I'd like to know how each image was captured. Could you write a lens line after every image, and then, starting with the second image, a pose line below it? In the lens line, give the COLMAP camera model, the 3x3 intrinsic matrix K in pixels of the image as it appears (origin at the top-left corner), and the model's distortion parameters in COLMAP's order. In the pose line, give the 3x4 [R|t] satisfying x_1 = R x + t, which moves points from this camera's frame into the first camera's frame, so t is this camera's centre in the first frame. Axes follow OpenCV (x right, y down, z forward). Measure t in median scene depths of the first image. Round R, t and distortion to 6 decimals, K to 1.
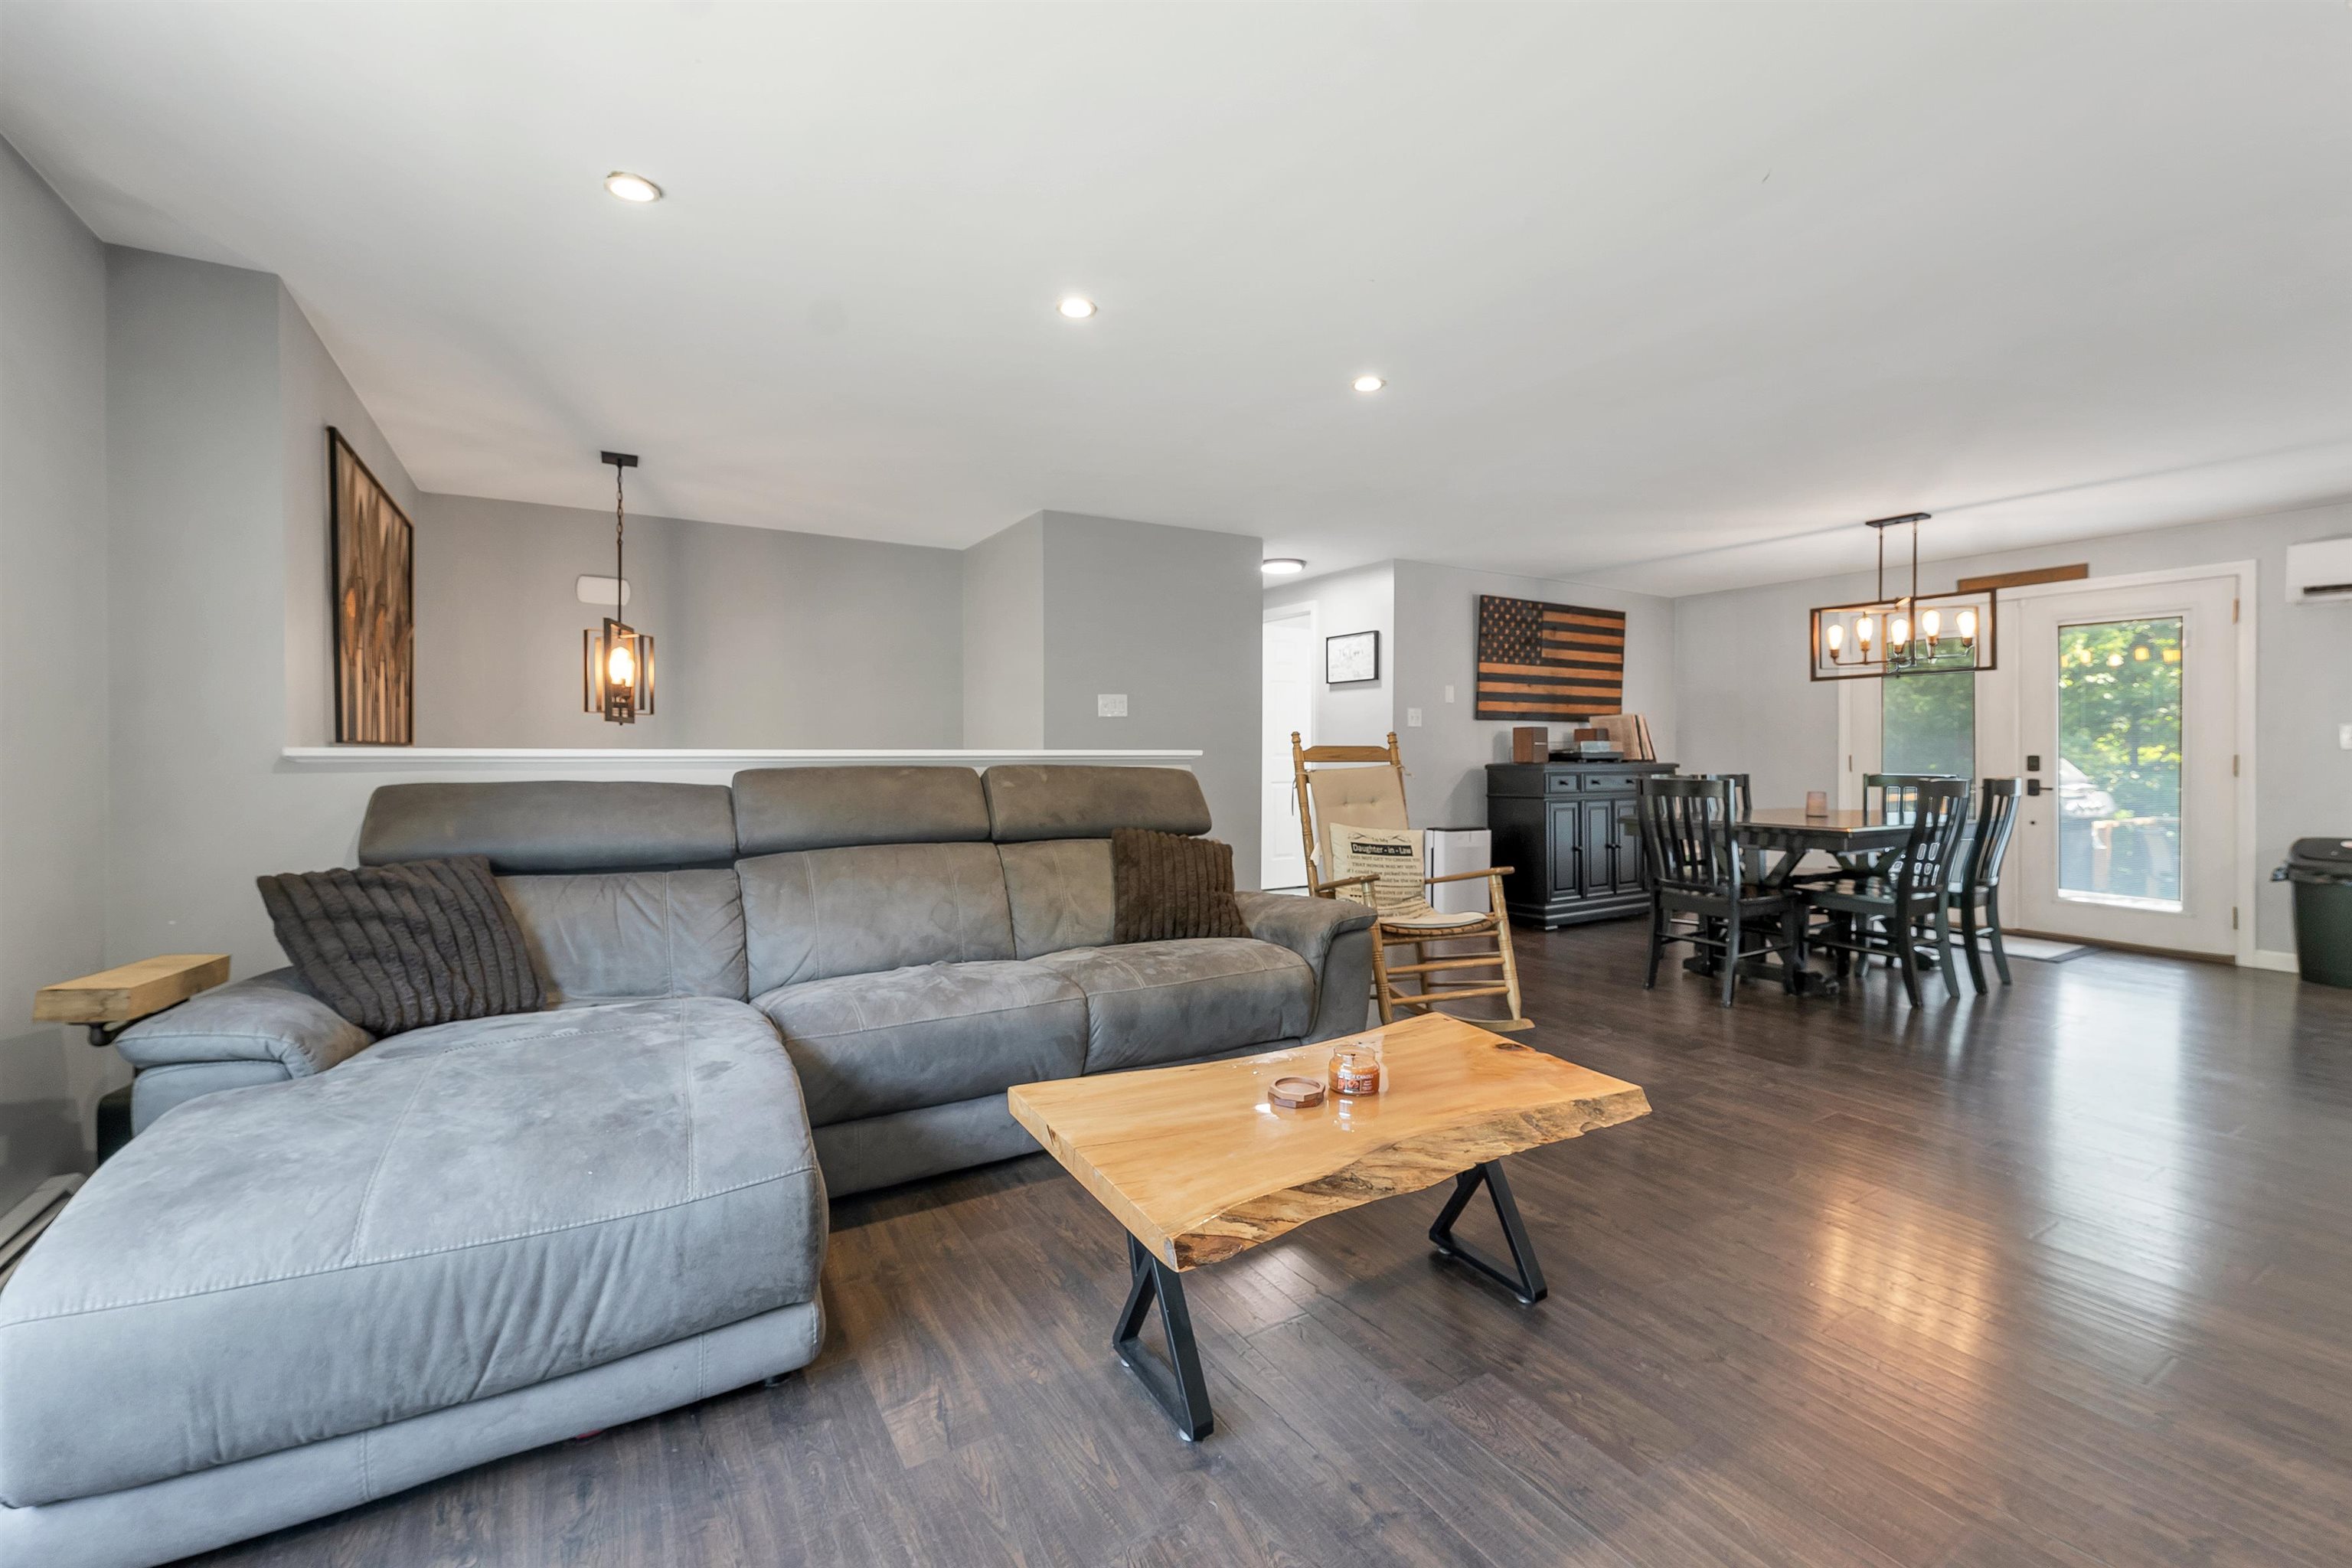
lens RADIAL K [[965.5, 0, 1174.3], [0, 965.5, 758.4], [0, 0, 1]] dist [0.001361, 0.000077]
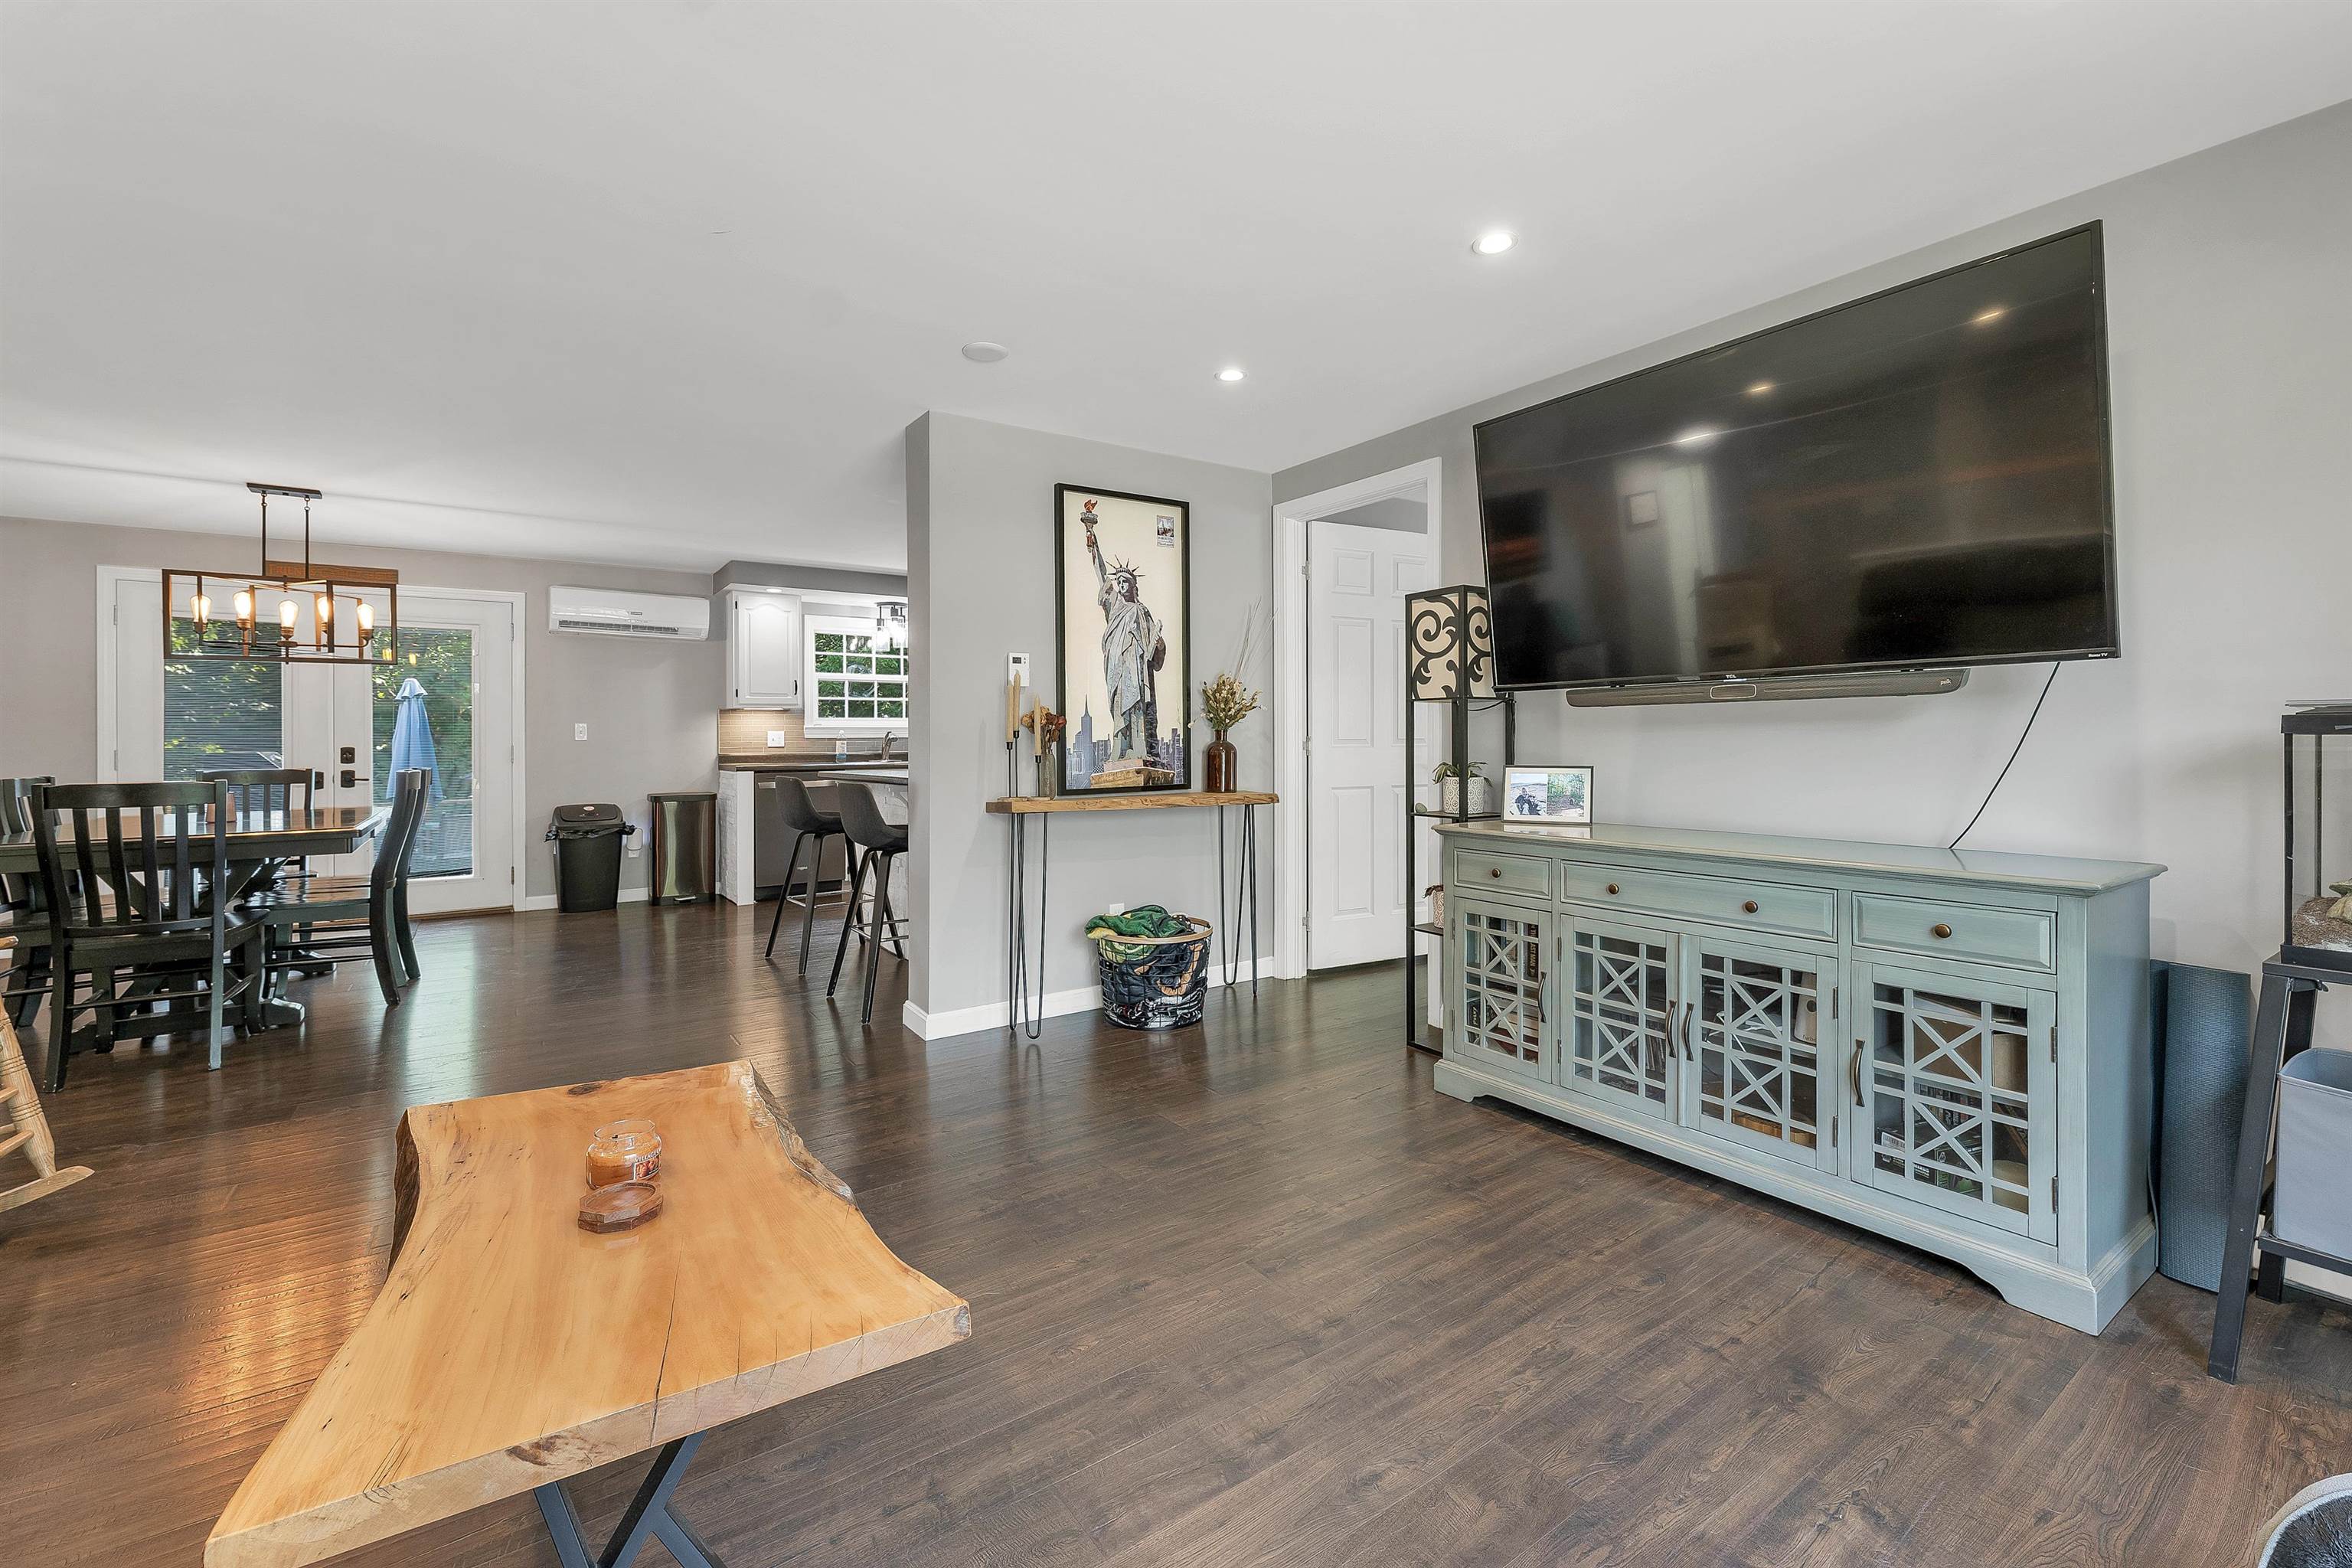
lens RADIAL K [[976.9, 0, 1174.9], [0, 976.9, 739.4], [0, 0, 1]] dist [0.000747, -0.000065]
pose [[-0.062843, 0.000241, 0.998023, -0.177838], [0.012166, 0.999926, 0.000525, -0.001332], [-0.997949, 0.012175, -0.062841, 0.172054]]
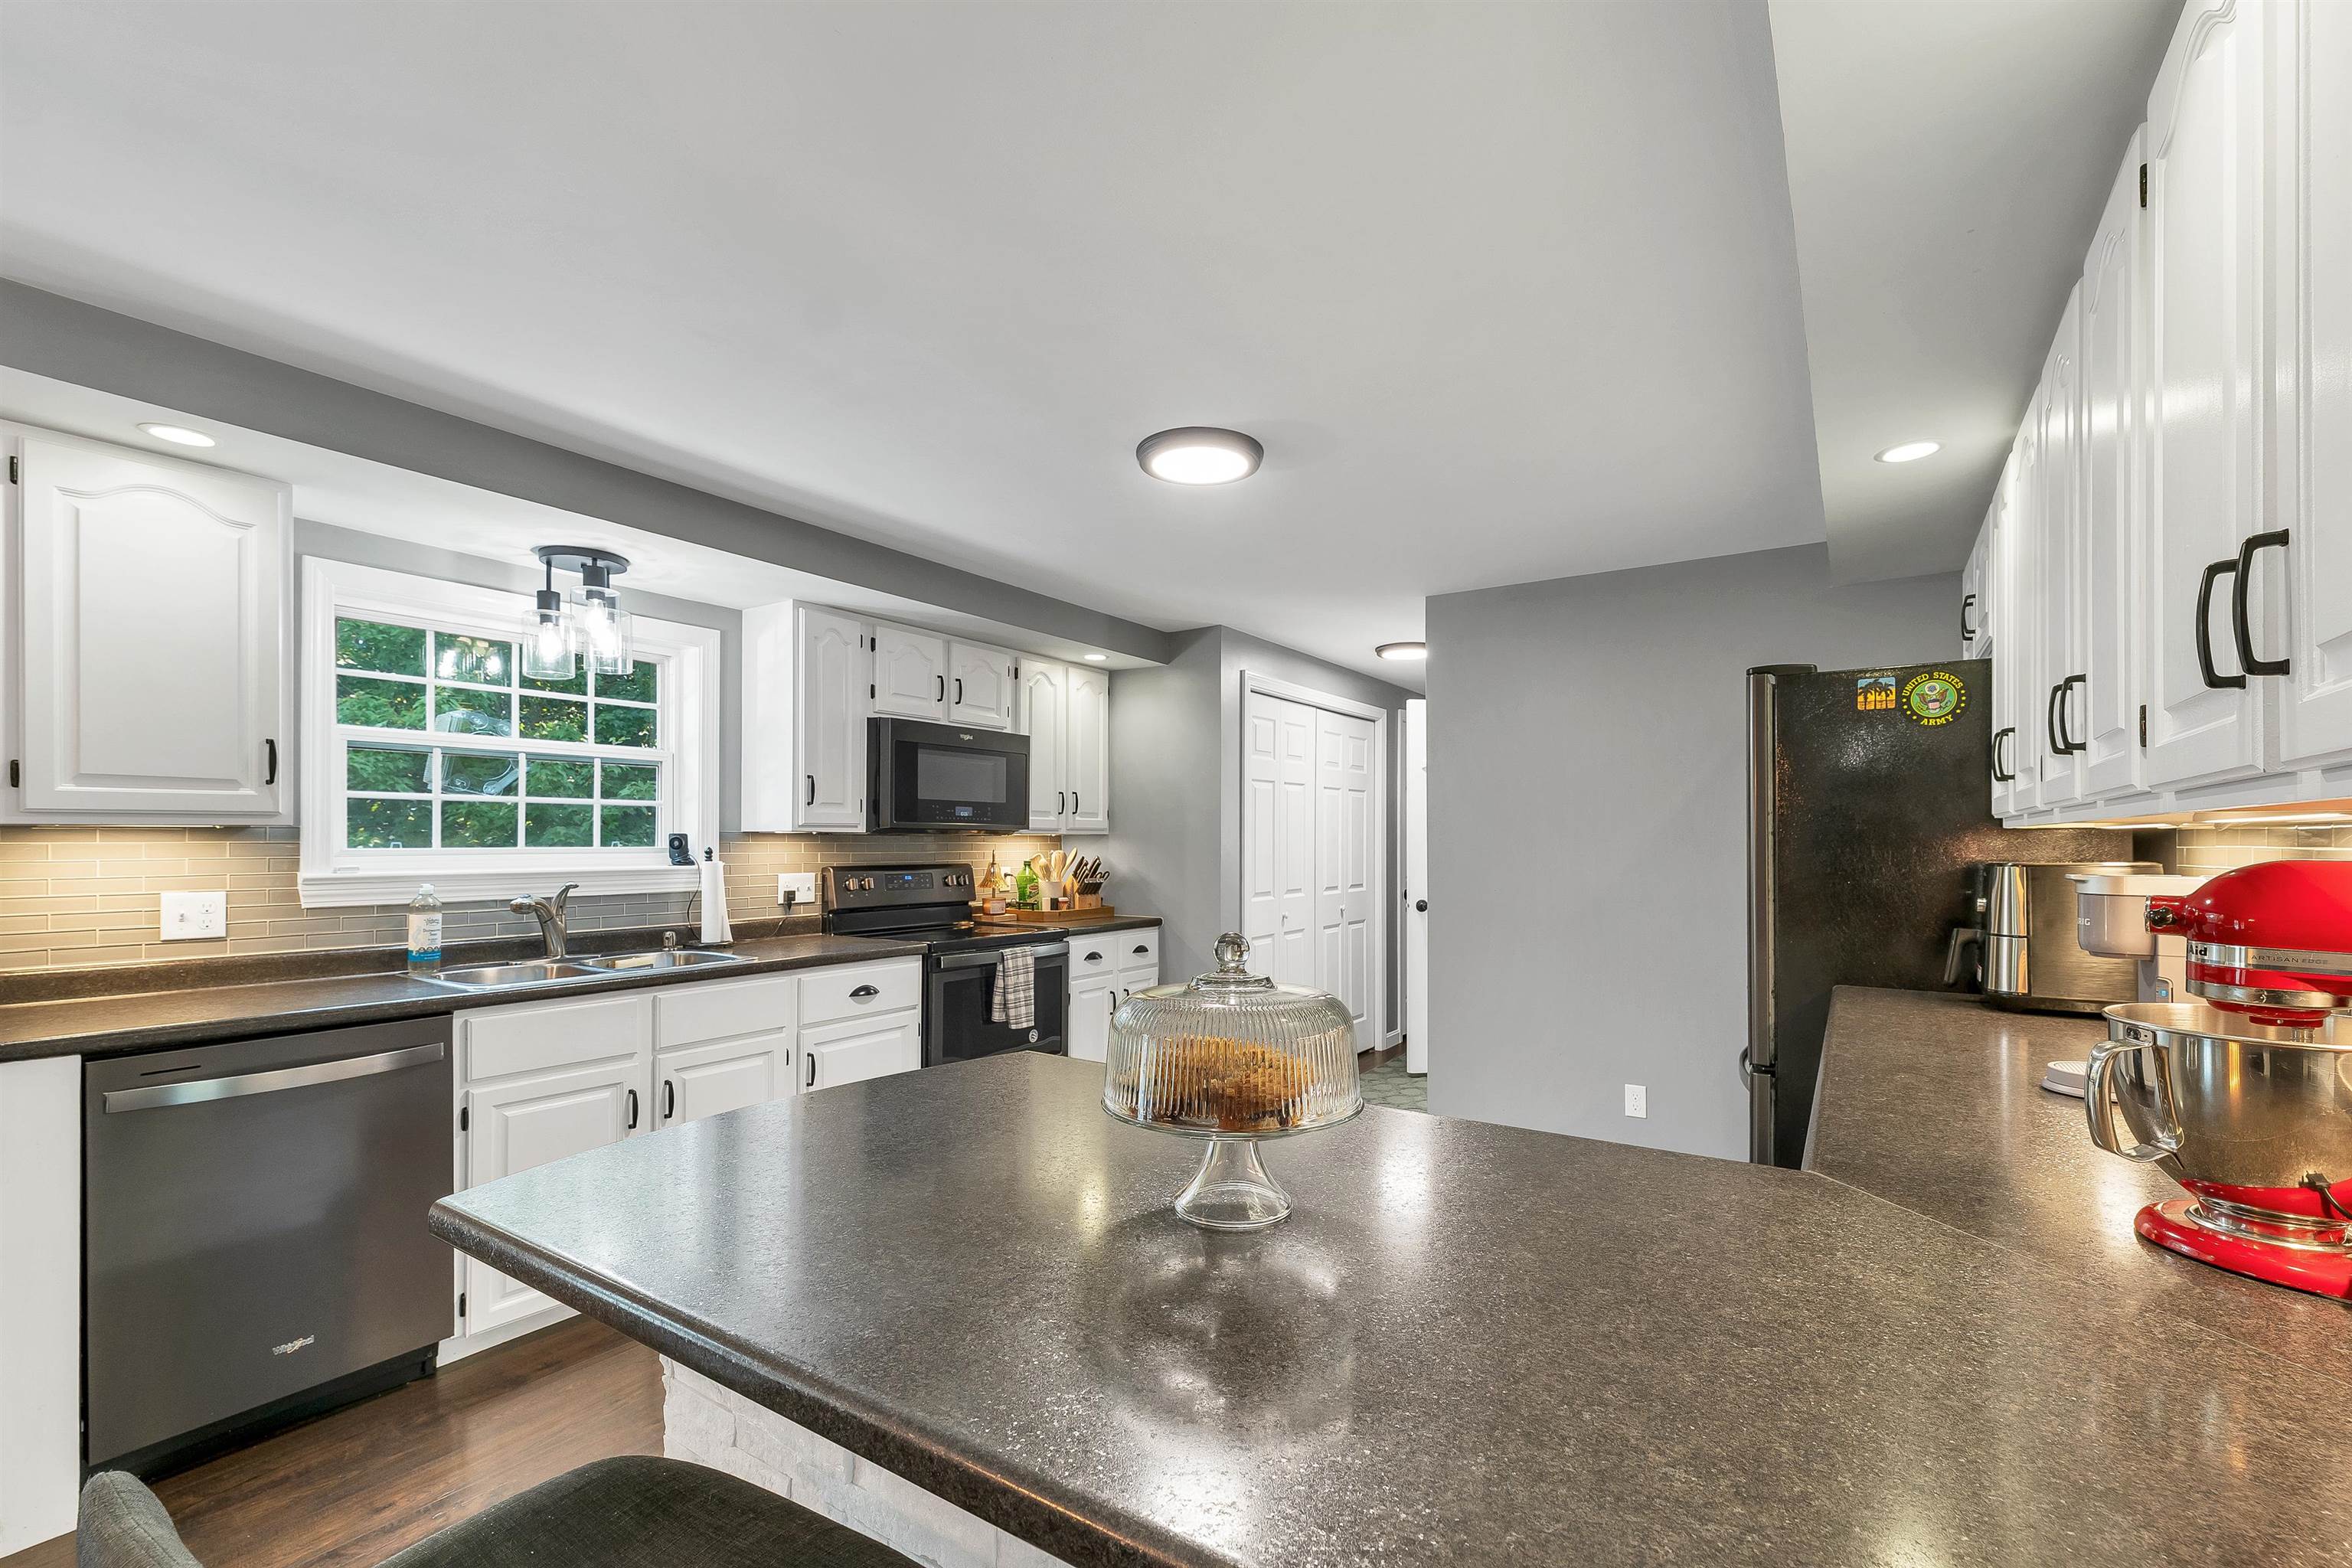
lens RADIAL K [[1007.6, 0, 1177.2], [0, 1007.6, 830.8], [0, 0, 1]] dist [-0.000117, -0.000056]
pose [[-0.420647, 0.002369, 0.907221, 0.475484], [-0.001307, 0.999994, -0.003217, -0.038640], [-0.907223, -0.002539, -0.420641, 0.383503]]
